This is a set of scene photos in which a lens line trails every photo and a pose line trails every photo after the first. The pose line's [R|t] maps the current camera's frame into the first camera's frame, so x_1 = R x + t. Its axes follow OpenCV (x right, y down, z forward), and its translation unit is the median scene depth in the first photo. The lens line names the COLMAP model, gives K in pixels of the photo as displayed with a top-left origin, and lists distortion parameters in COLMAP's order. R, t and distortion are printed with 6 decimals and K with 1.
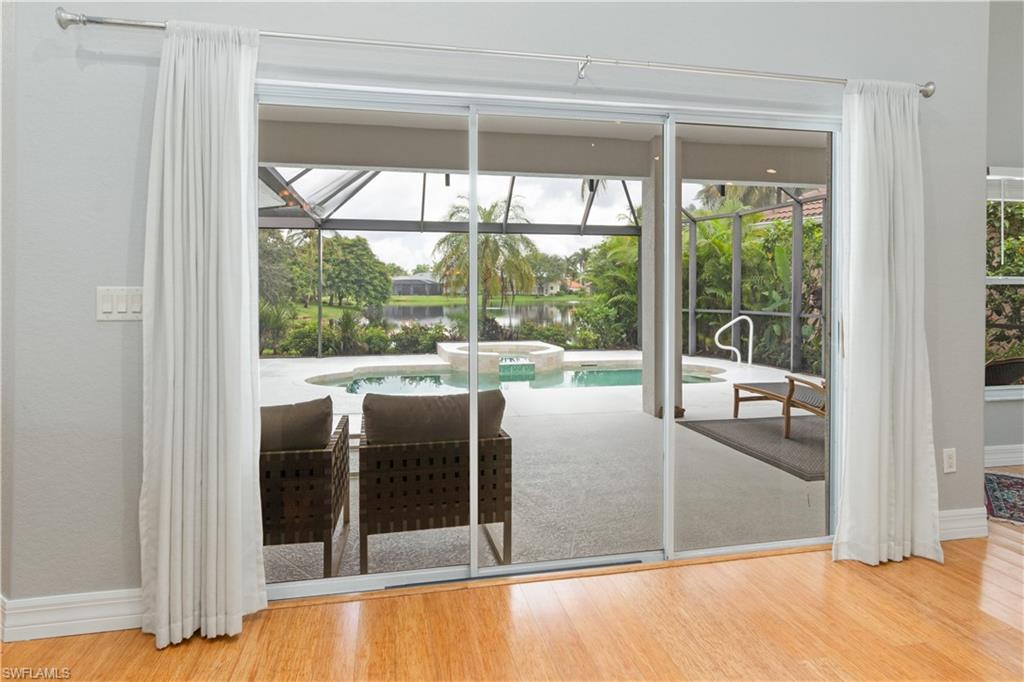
lens RADIAL K [[608.4, 0, 514.6], [0, 608.4, 307.7], [0, 0, 1]] dist [0.000263, -0.000049]
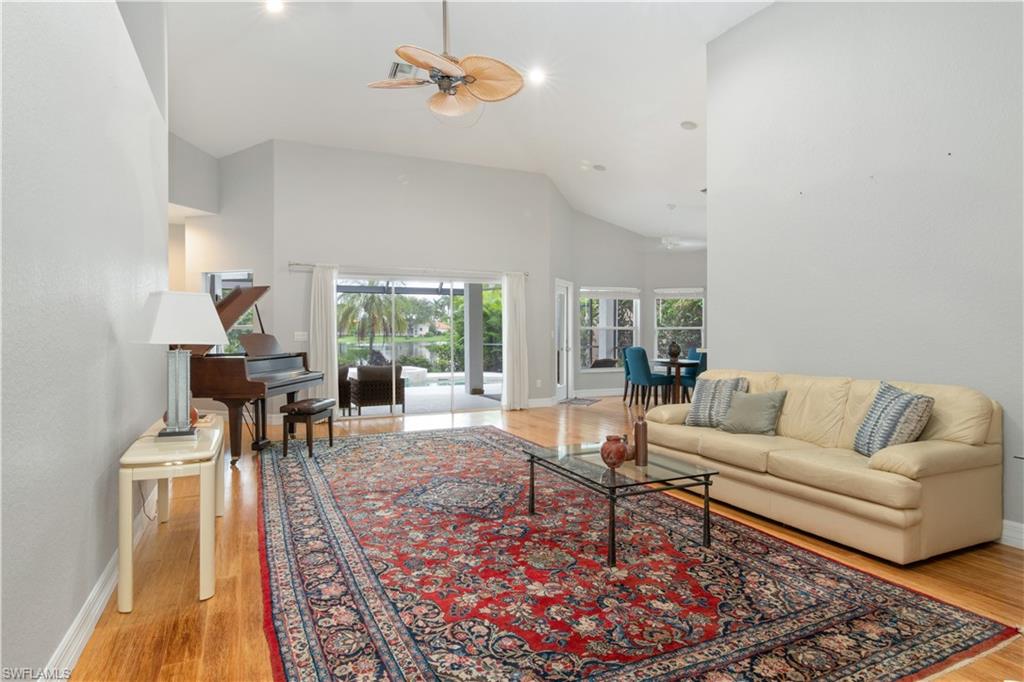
lens RADIAL K [[600.0, 0, 514.3], [0, 600.0, 327.5], [0, 0, 1]] dist [-0.000248, 0.000933]
pose [[0.976984, -0.002880, 0.213292, -0.024483], [0.010365, 0.999369, -0.033983, 0.012165], [-0.213060, 0.035412, 0.976397, -0.475006]]
